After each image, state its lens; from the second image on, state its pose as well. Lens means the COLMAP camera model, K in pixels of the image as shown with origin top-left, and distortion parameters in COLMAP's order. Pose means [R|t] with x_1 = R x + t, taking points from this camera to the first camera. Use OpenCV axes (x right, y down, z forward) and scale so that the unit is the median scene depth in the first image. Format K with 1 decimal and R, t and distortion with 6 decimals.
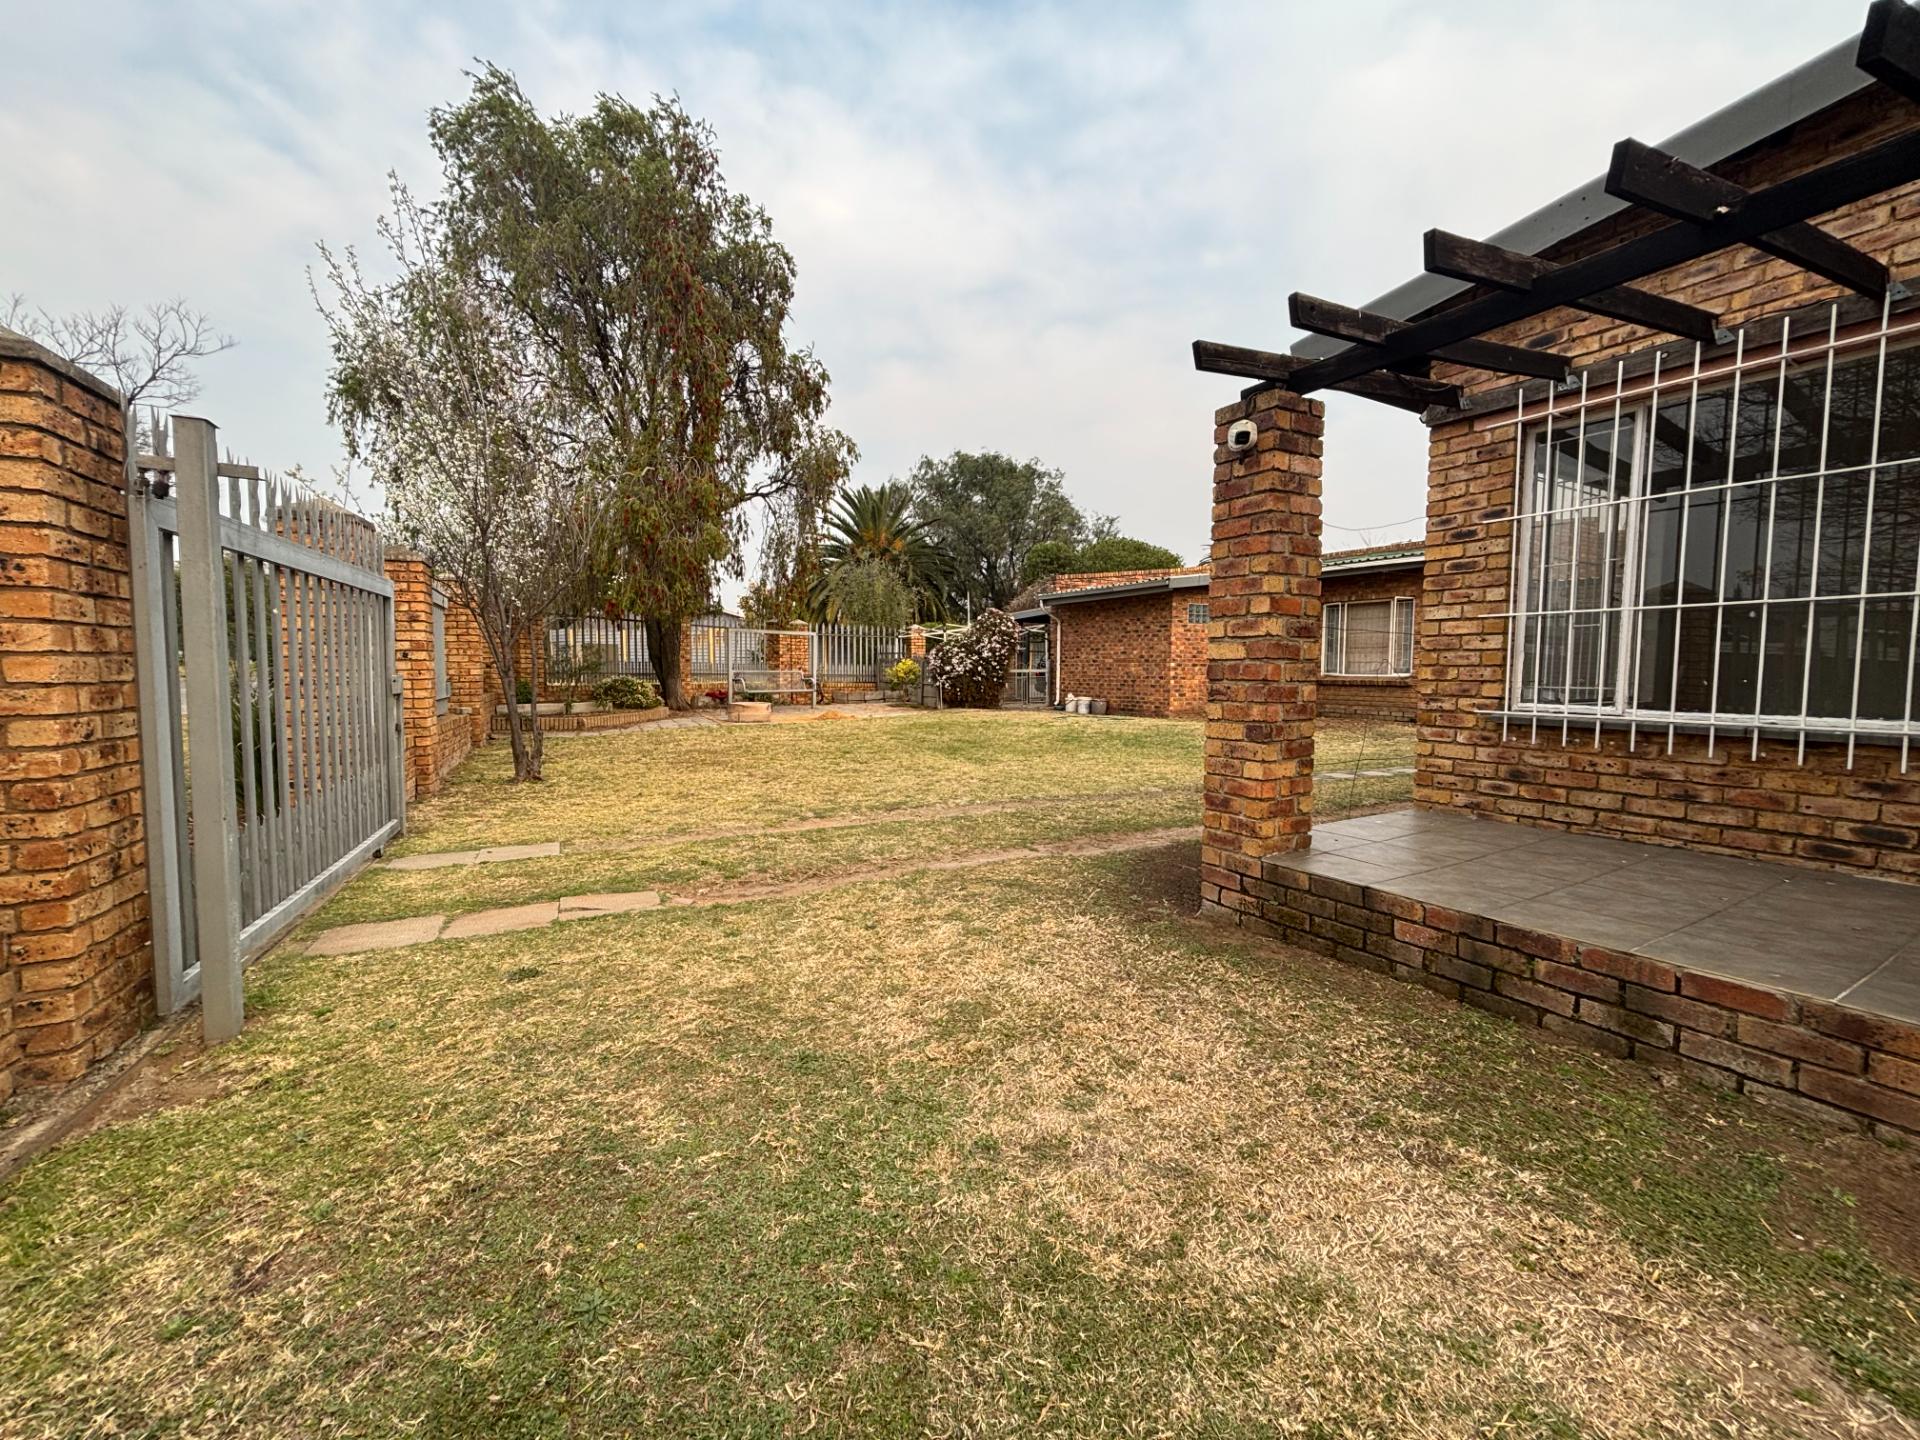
lens RADIAL K [[779.1, 0, 959.7], [0, 779.1, 719.1], [0, 0, 1]] dist [-0.001697, 0.000219]
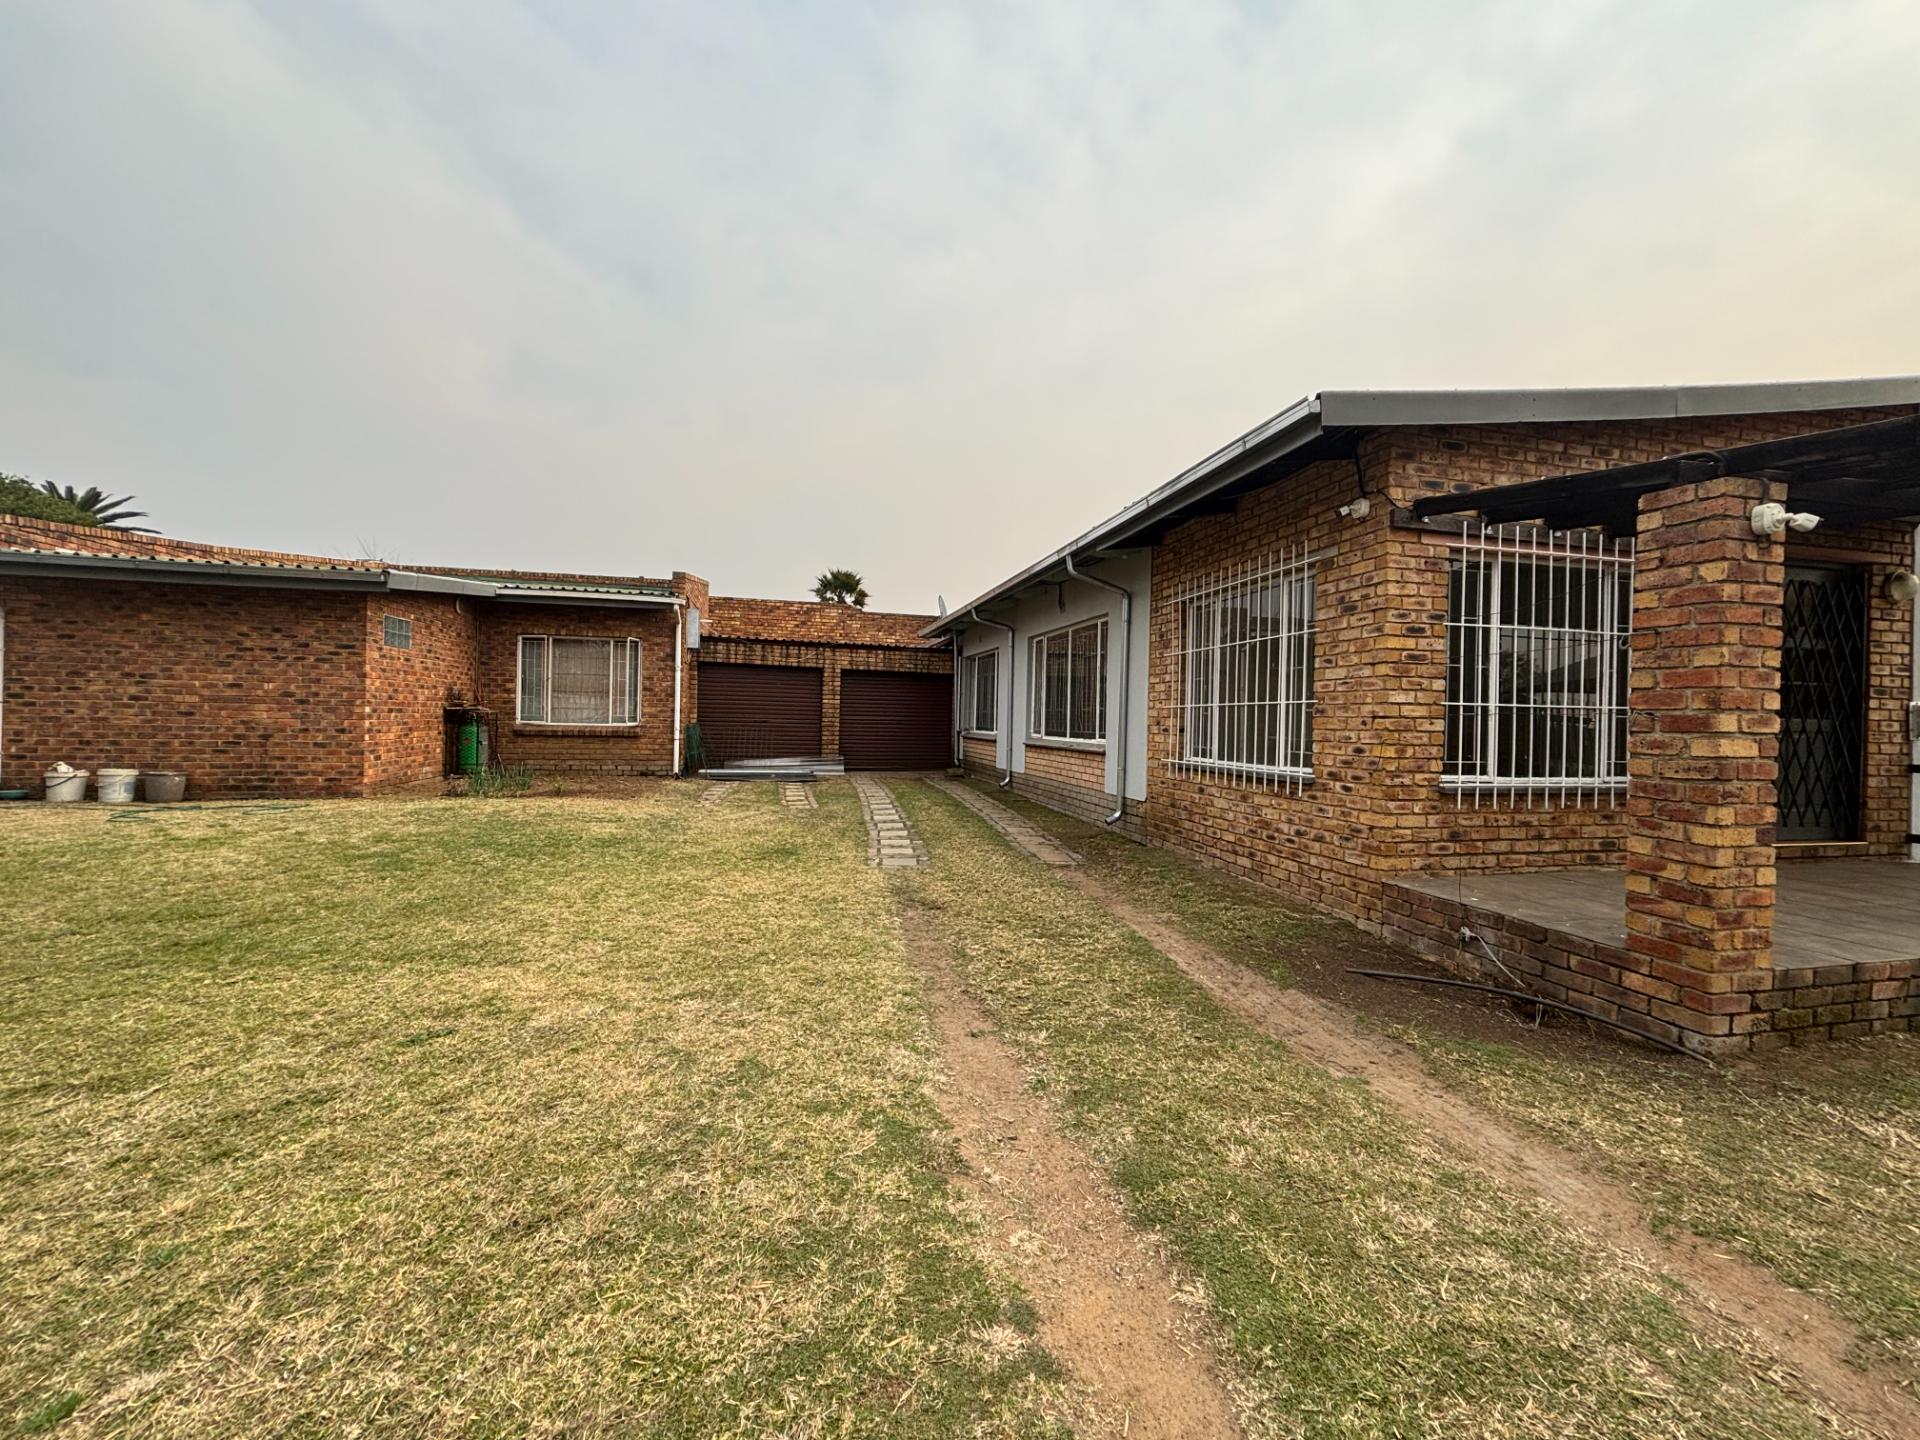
lens RADIAL K [[779.1, 0, 960.3], [0, 779.1, 719.8], [0, 0, 1]] dist [-0.001697, 0.000219]
pose [[0.295031, -0.002705, 0.955484, -0.461776], [0.043904, 0.998978, -0.010728, -0.089097], [-0.954479, 0.045114, 0.294848, 0.945819]]
